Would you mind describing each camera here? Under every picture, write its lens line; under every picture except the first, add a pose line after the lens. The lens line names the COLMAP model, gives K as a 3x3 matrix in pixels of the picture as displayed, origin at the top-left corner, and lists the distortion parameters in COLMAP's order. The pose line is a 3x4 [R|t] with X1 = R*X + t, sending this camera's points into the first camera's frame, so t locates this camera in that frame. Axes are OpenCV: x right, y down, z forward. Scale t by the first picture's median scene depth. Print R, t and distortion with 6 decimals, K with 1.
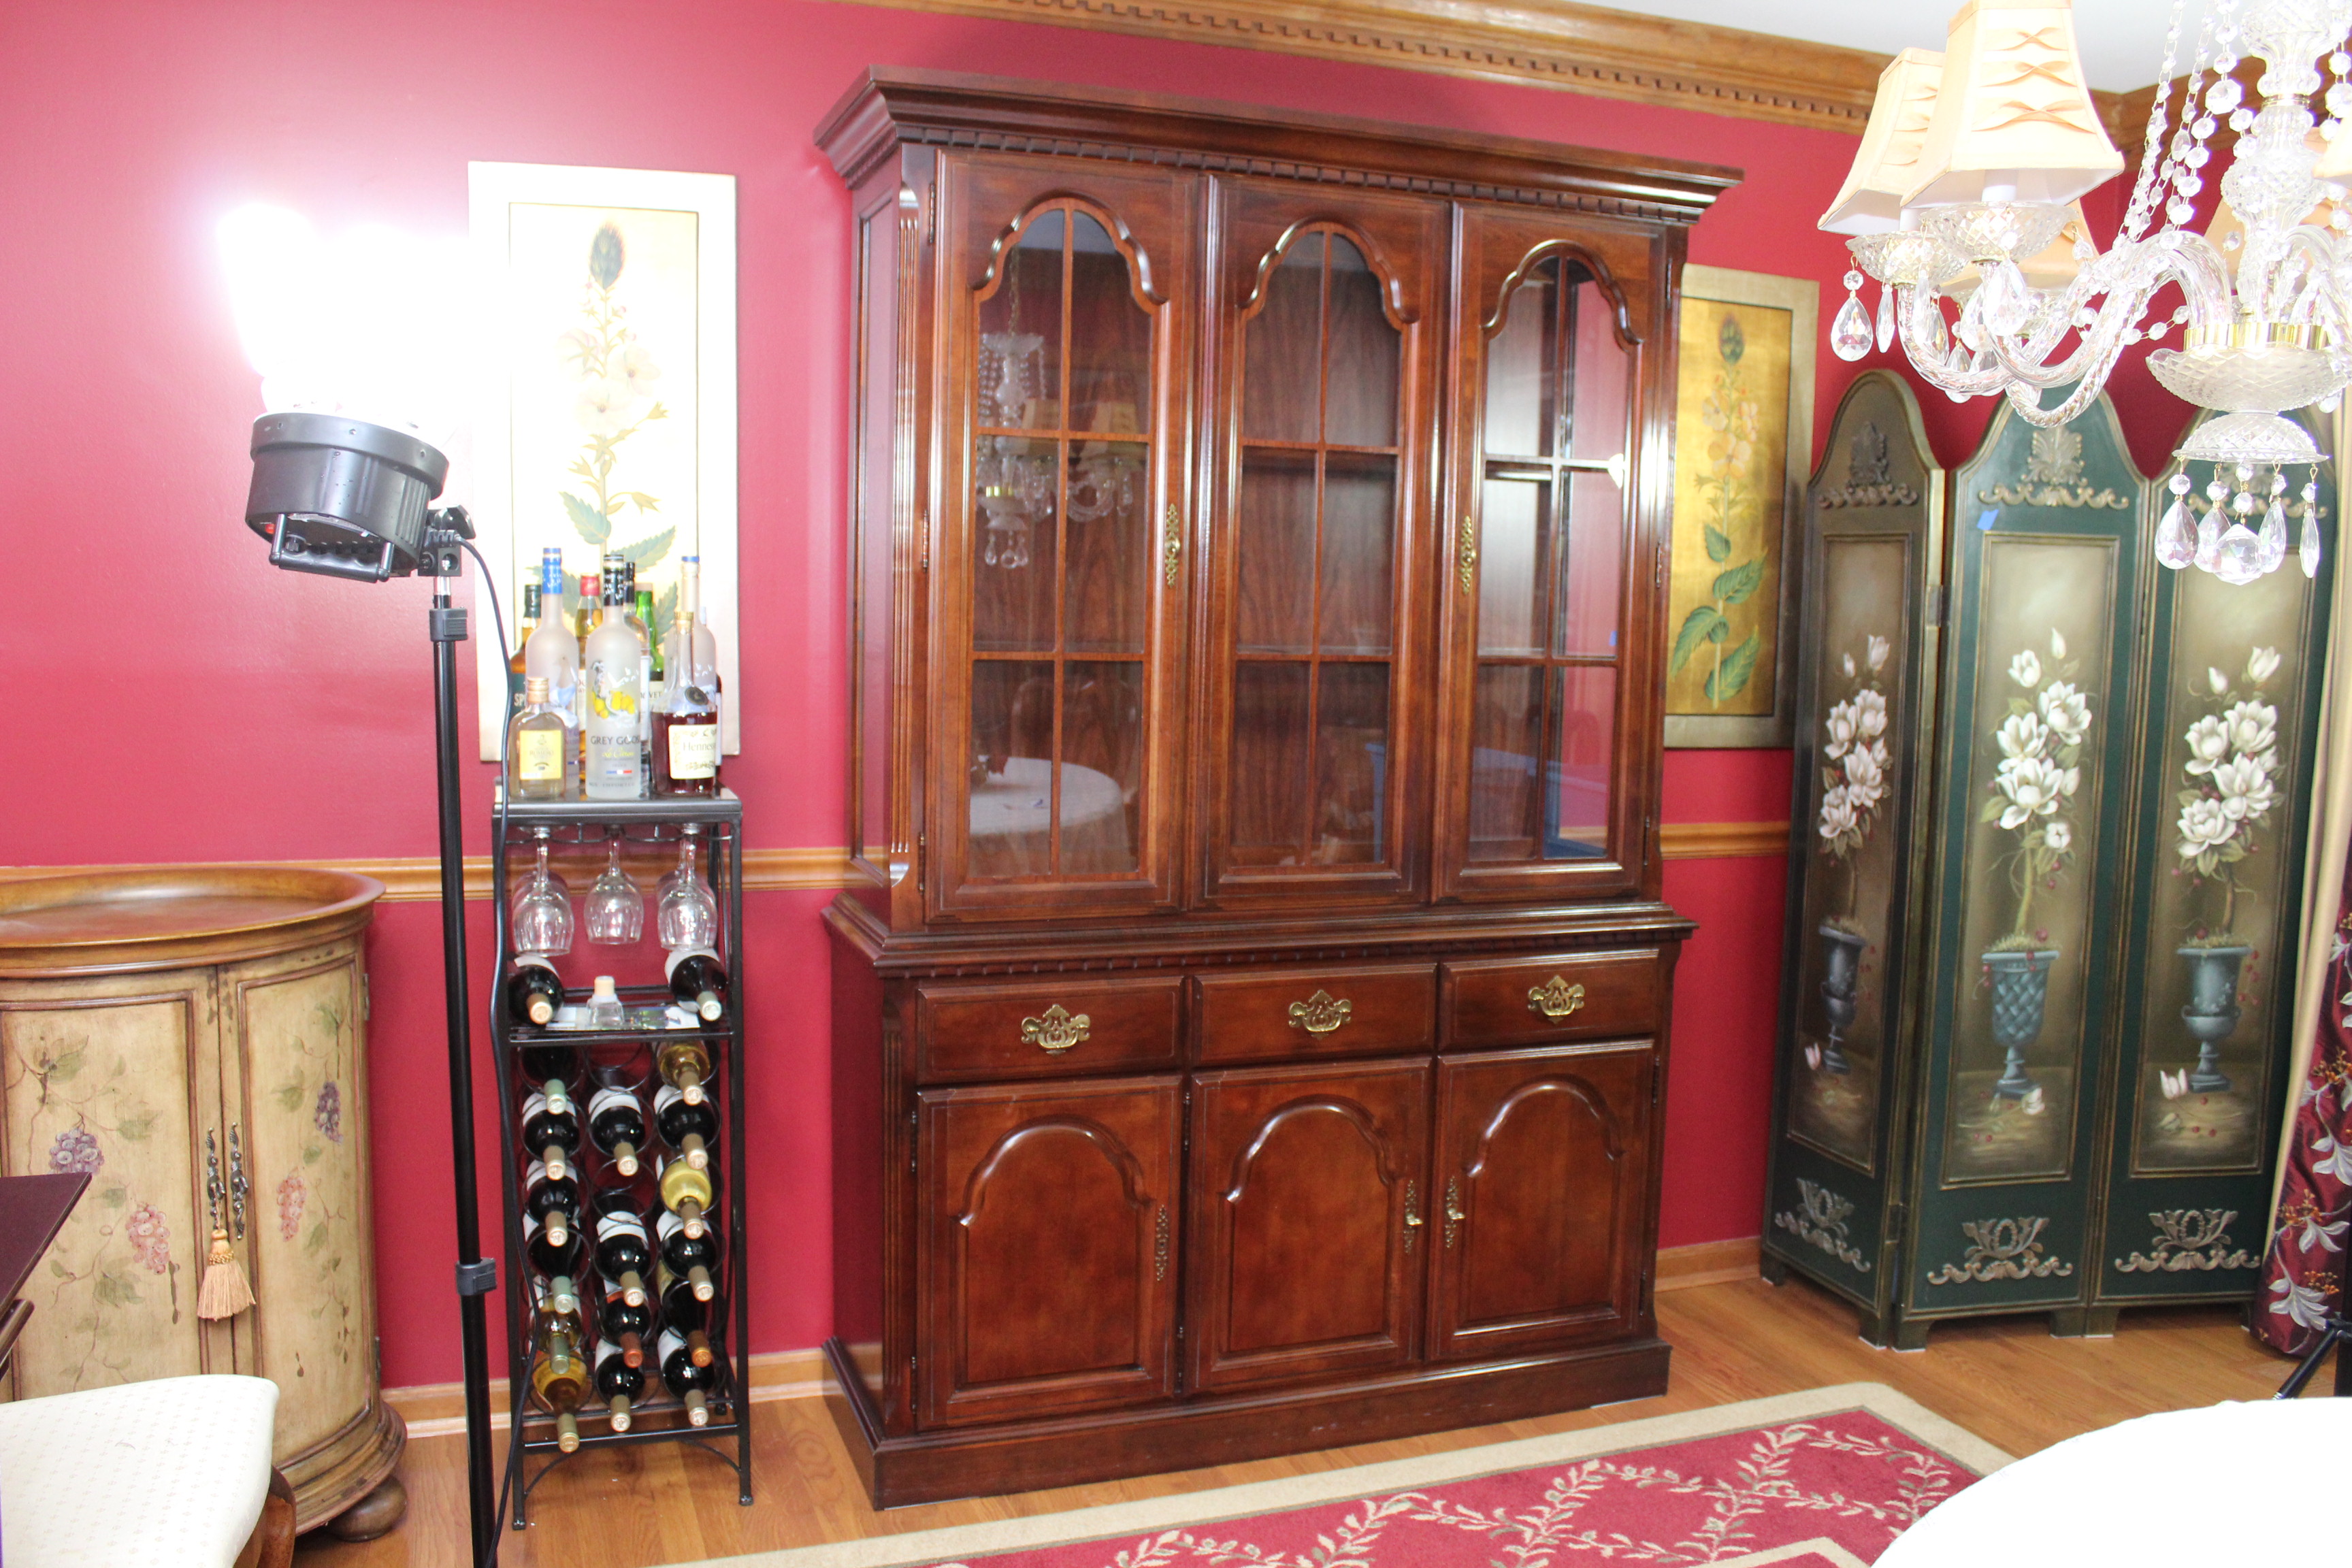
lens RADIAL K [[1945.2, 0, 1176.0], [0, 1945.2, 784.0], [0, 0, 1]] dist [-0.162340, 0.142695]
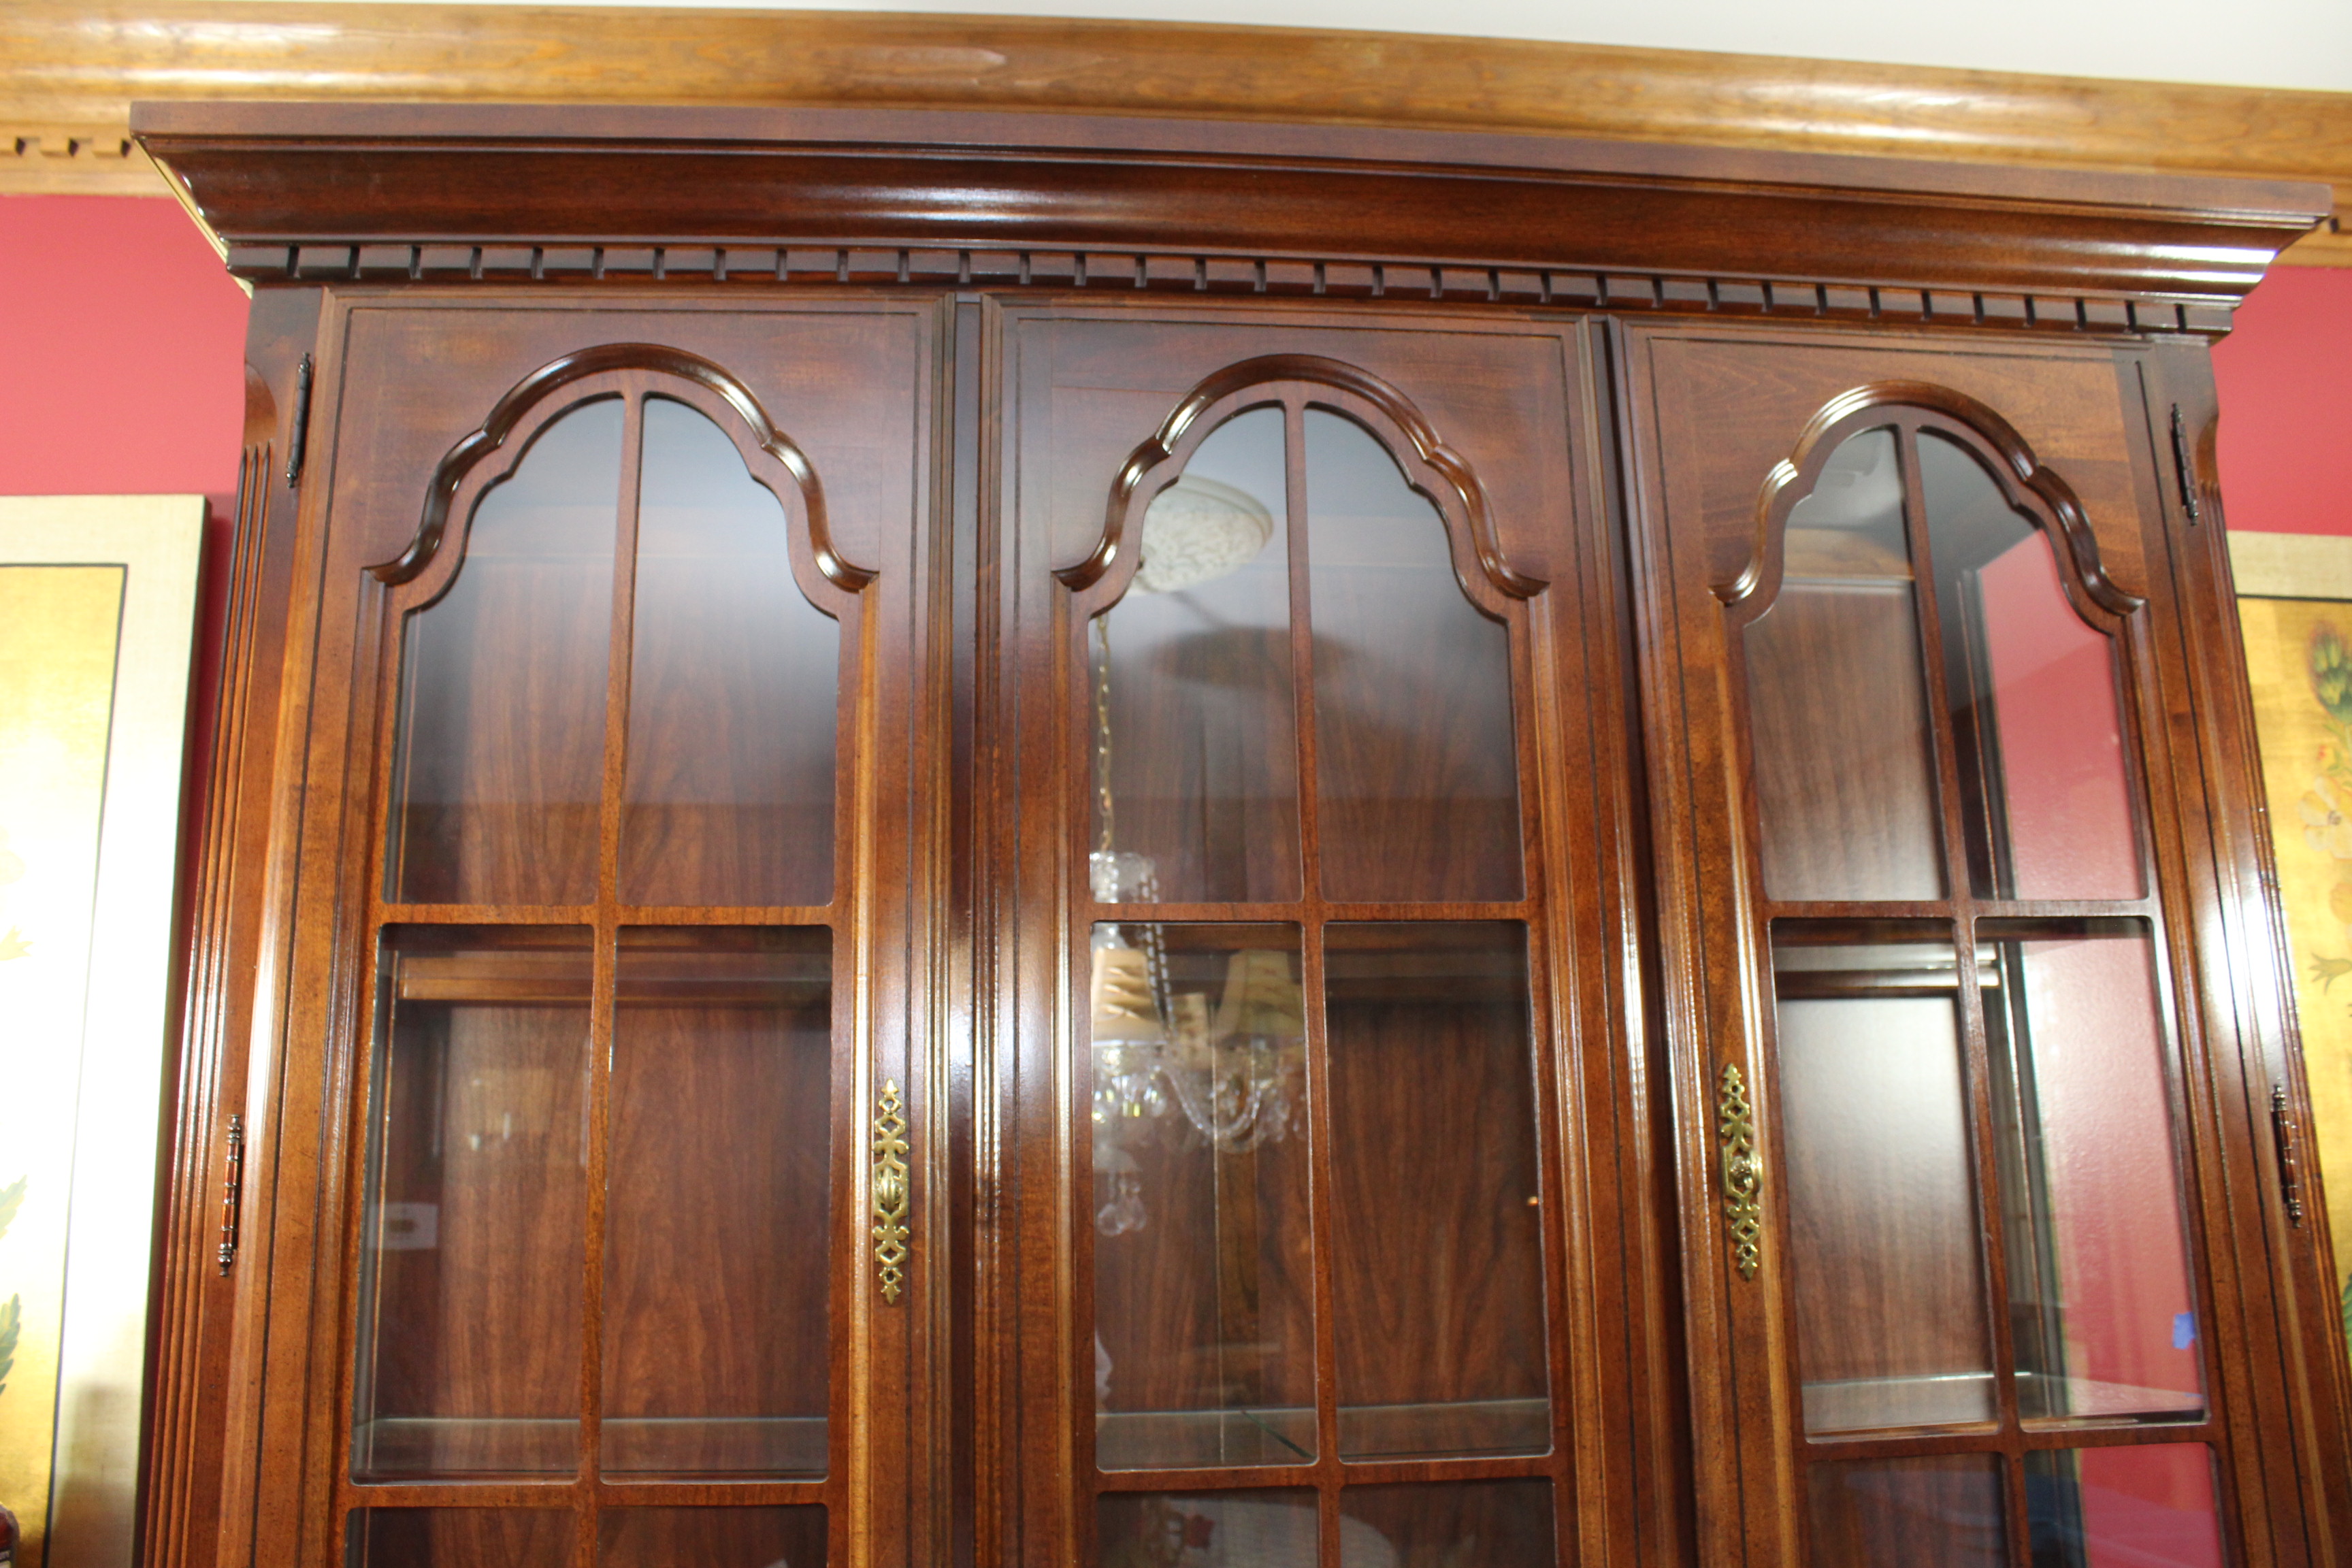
lens RADIAL K [[1945.2, 0, 1176.0], [0, 1945.2, 784.0], [0, 0, 1]] dist [-0.162340, 0.142695]
pose [[0.968214, -0.099721, -0.229384, 0.132901], [0.018620, 0.943279, -0.331480, -0.066277], [0.249429, 0.316672, 0.915152, 0.595107]]
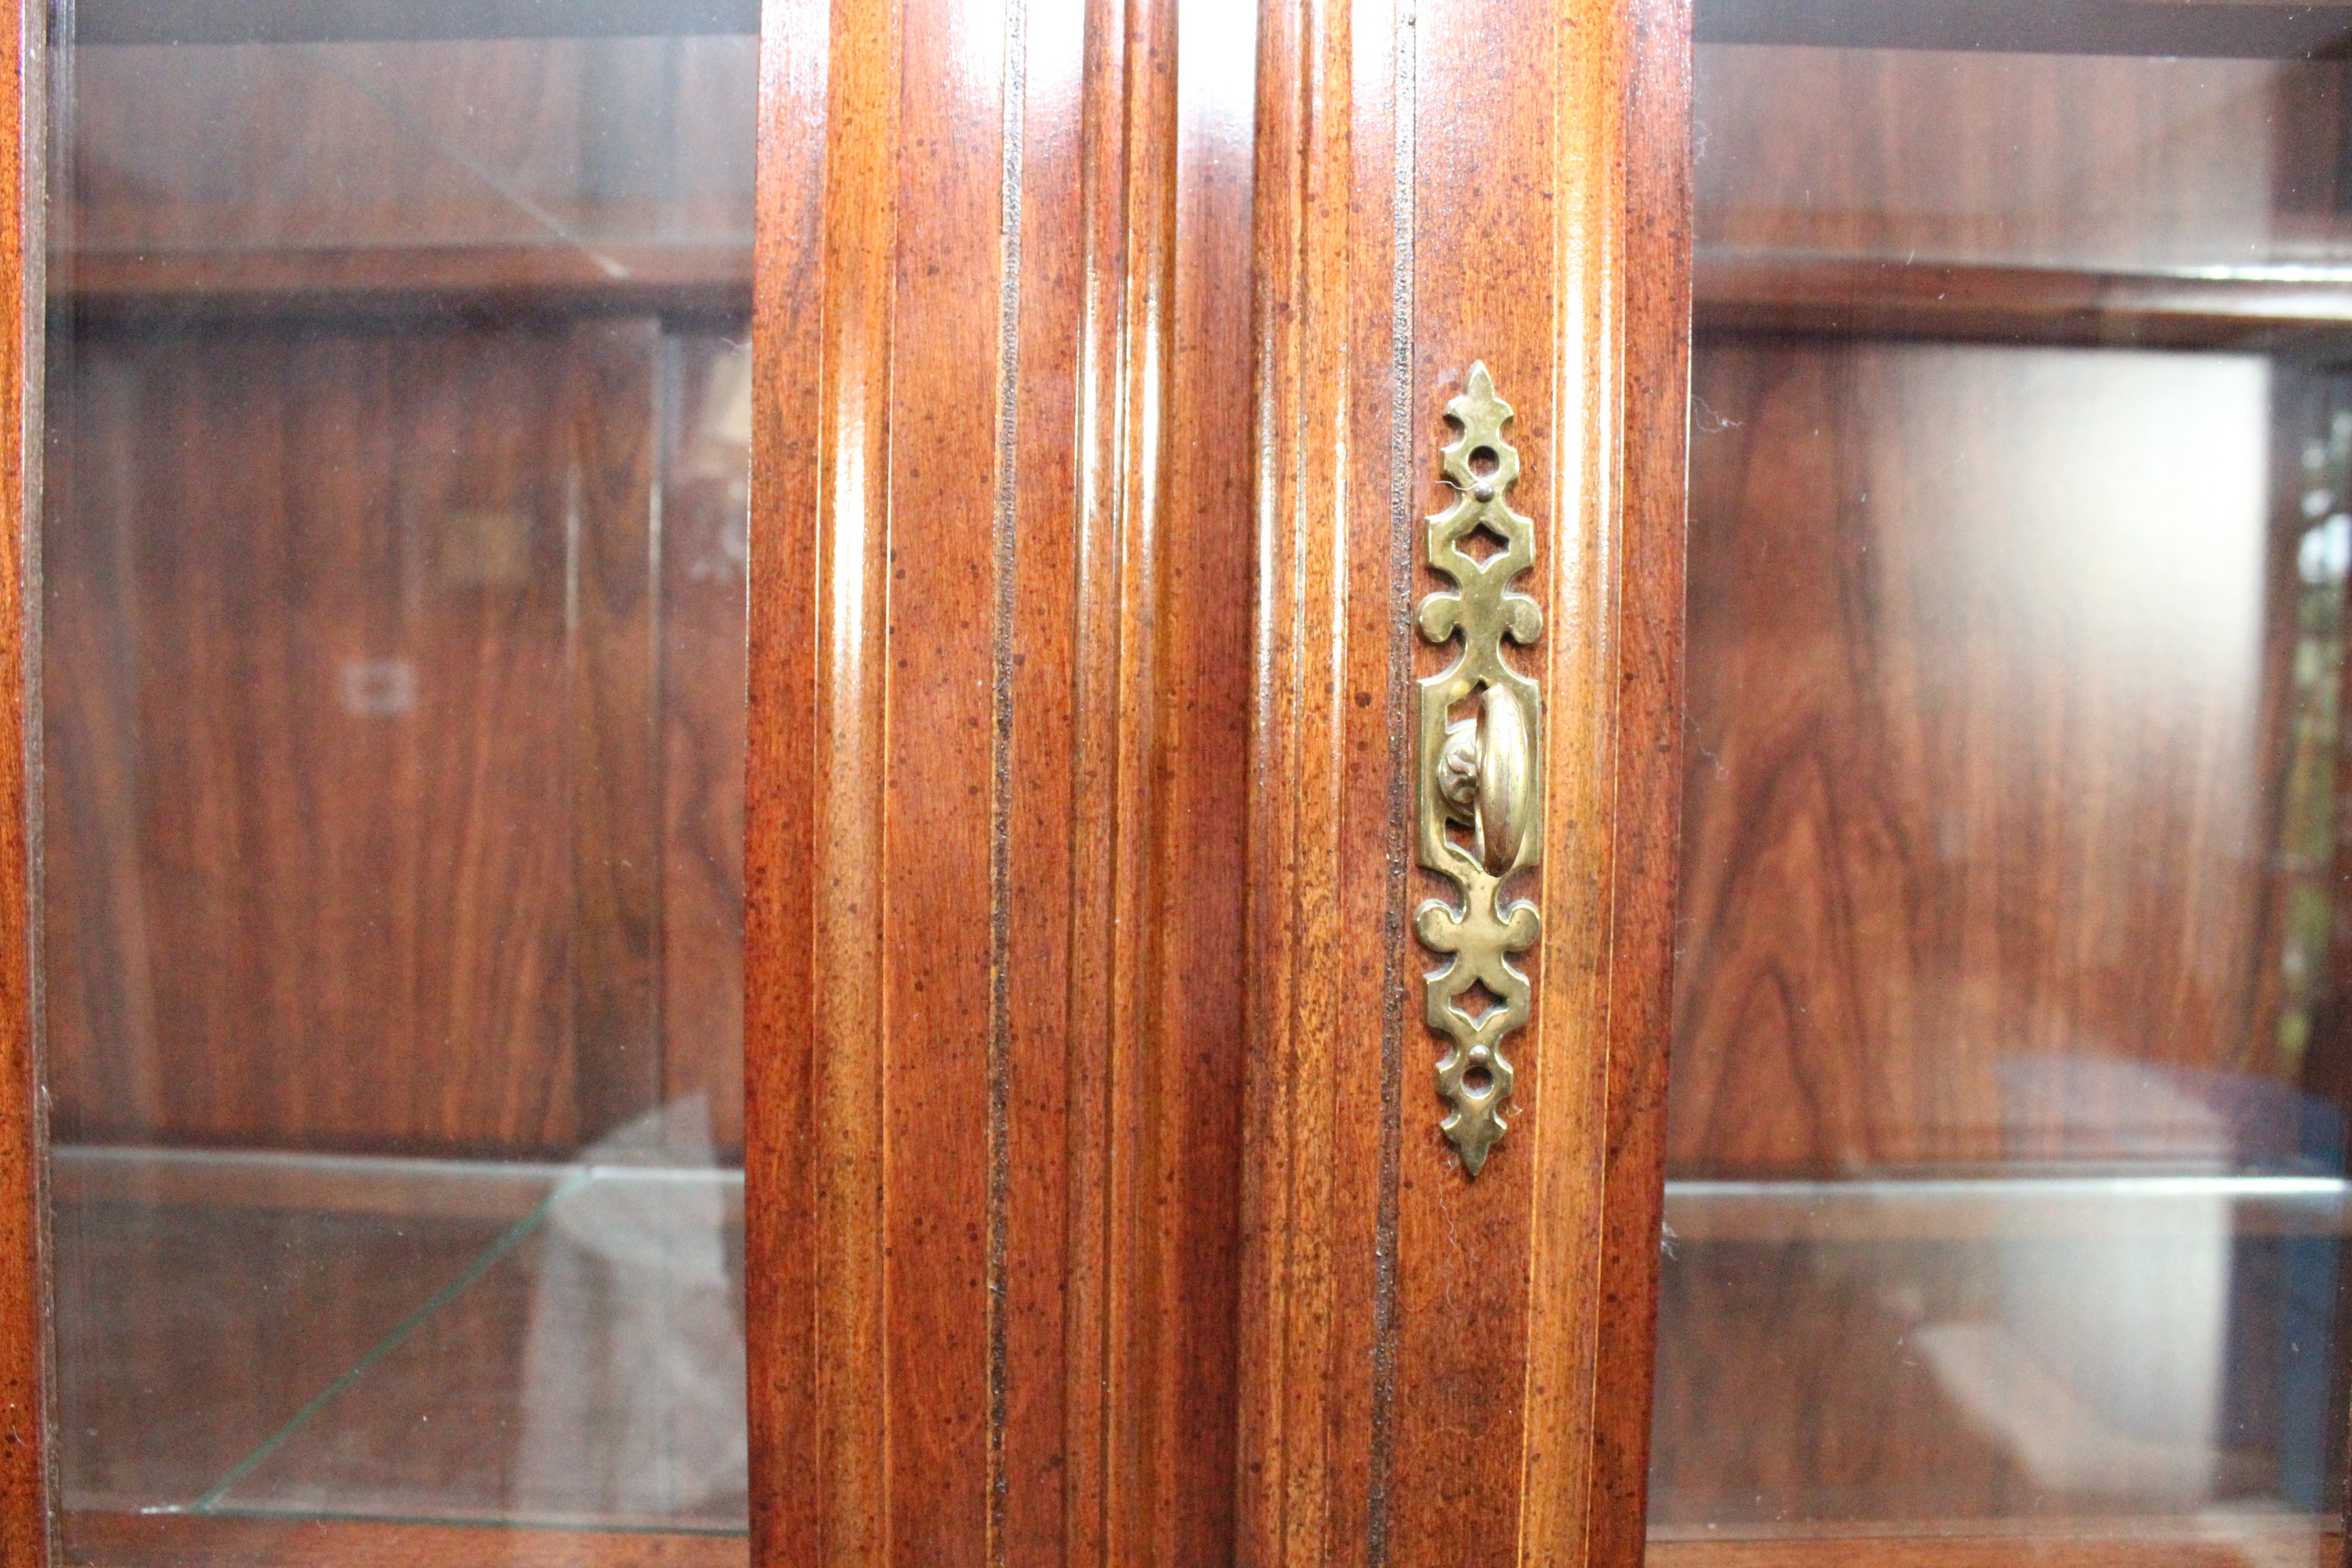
lens RADIAL K [[1908.7, 0, 1176.0], [0, 1908.7, 784.0], [0, 0, 1]] dist [-0.164069, 0.107338]
pose [[0.937532, 0.003228, -0.347885, 0.164877], [-0.026285, 0.997756, -0.061579, -0.108242], [0.346906, 0.066877, 0.935513, 0.882195]]
